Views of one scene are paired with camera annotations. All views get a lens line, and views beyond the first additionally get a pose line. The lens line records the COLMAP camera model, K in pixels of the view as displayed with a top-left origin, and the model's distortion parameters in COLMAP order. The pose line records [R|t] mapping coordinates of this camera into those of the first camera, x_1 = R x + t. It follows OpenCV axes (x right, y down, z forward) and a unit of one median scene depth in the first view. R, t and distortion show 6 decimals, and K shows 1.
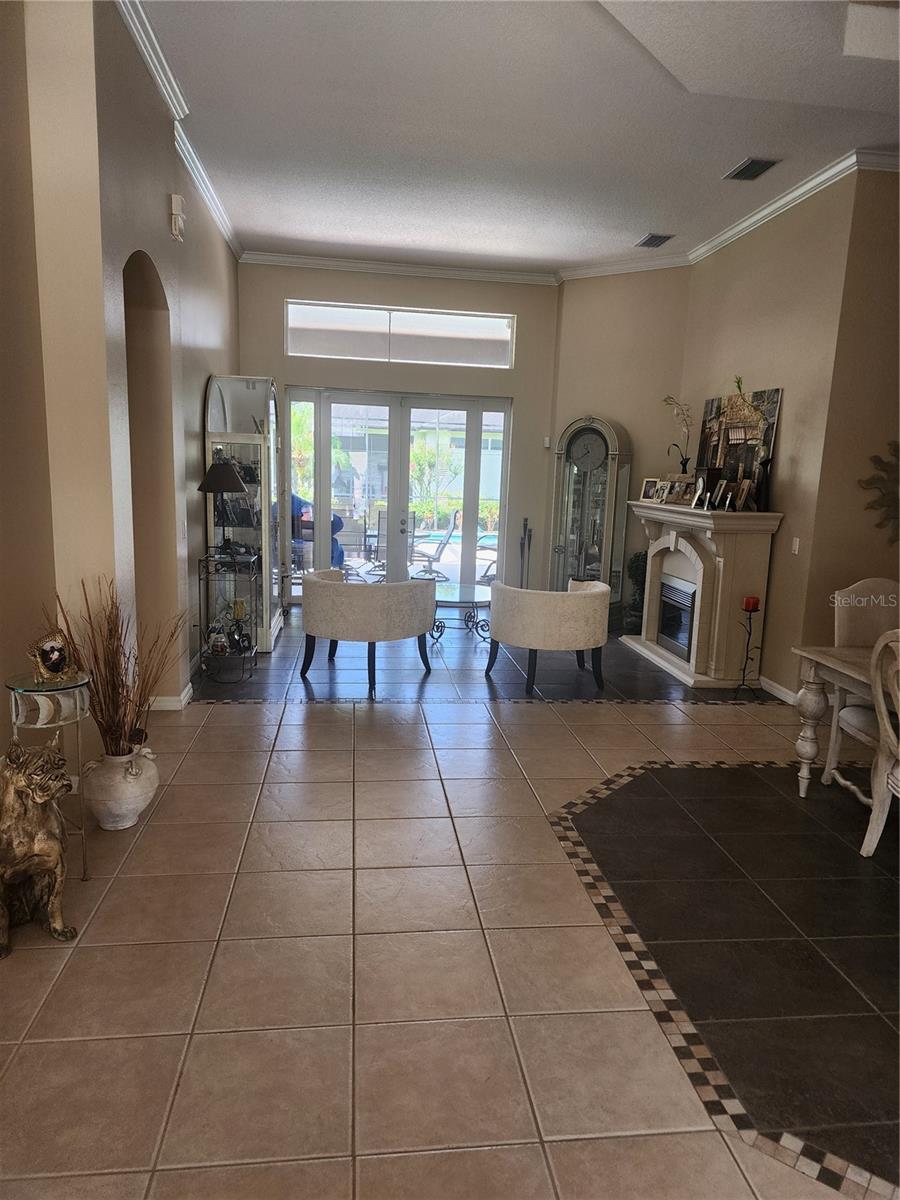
lens RADIAL K [[813.1, 0, 450.0], [0, 813.1, 600.0], [0, 0, 1]] dist [0.131323, -0.095631]
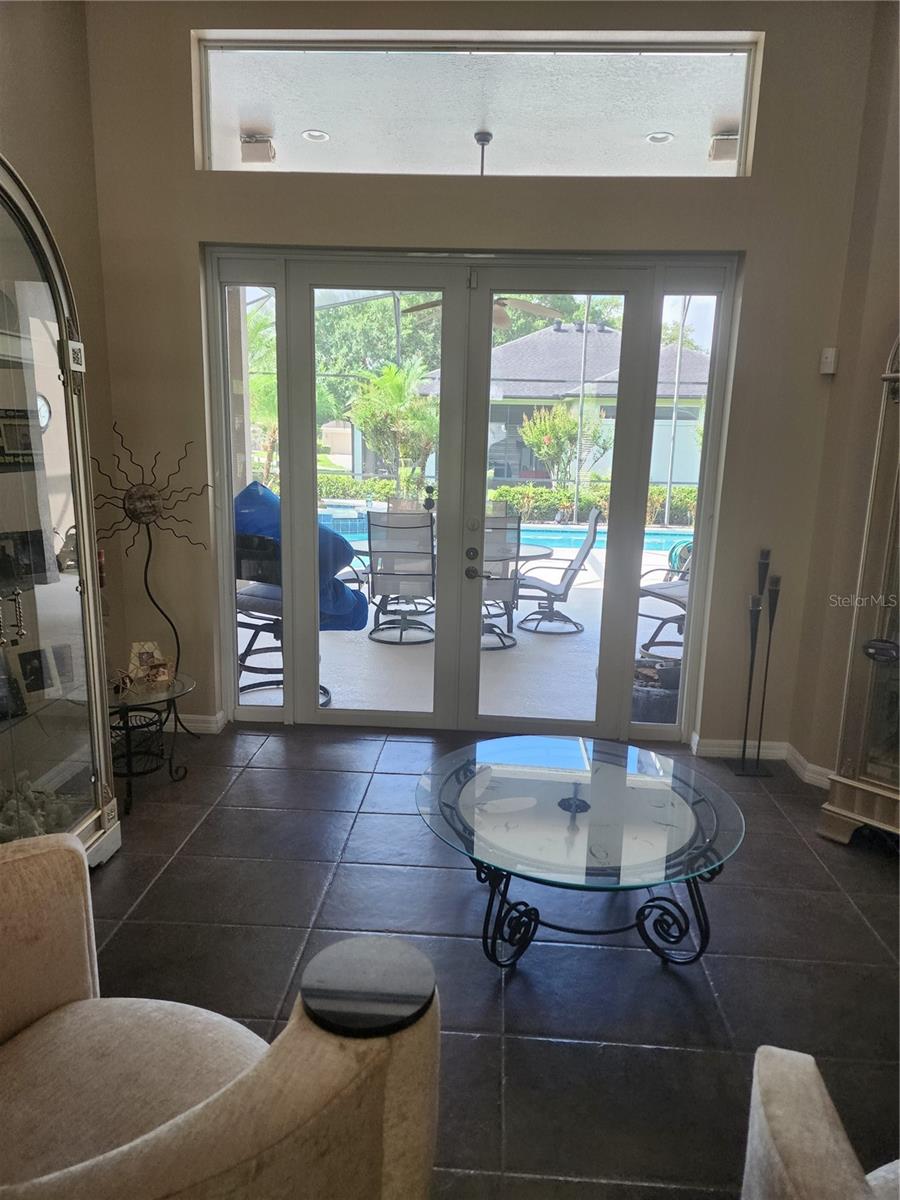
lens RADIAL K [[807.7, 0, 450.0], [0, 807.7, 600.0], [0, 0, 1]] dist [0.051902, -0.048645]
pose [[0.983560, 0.024004, -0.178981, 0.023666], [-0.018930, 0.999371, 0.030001, -0.181242], [0.179588, -0.026119, 0.983395, 1.220989]]
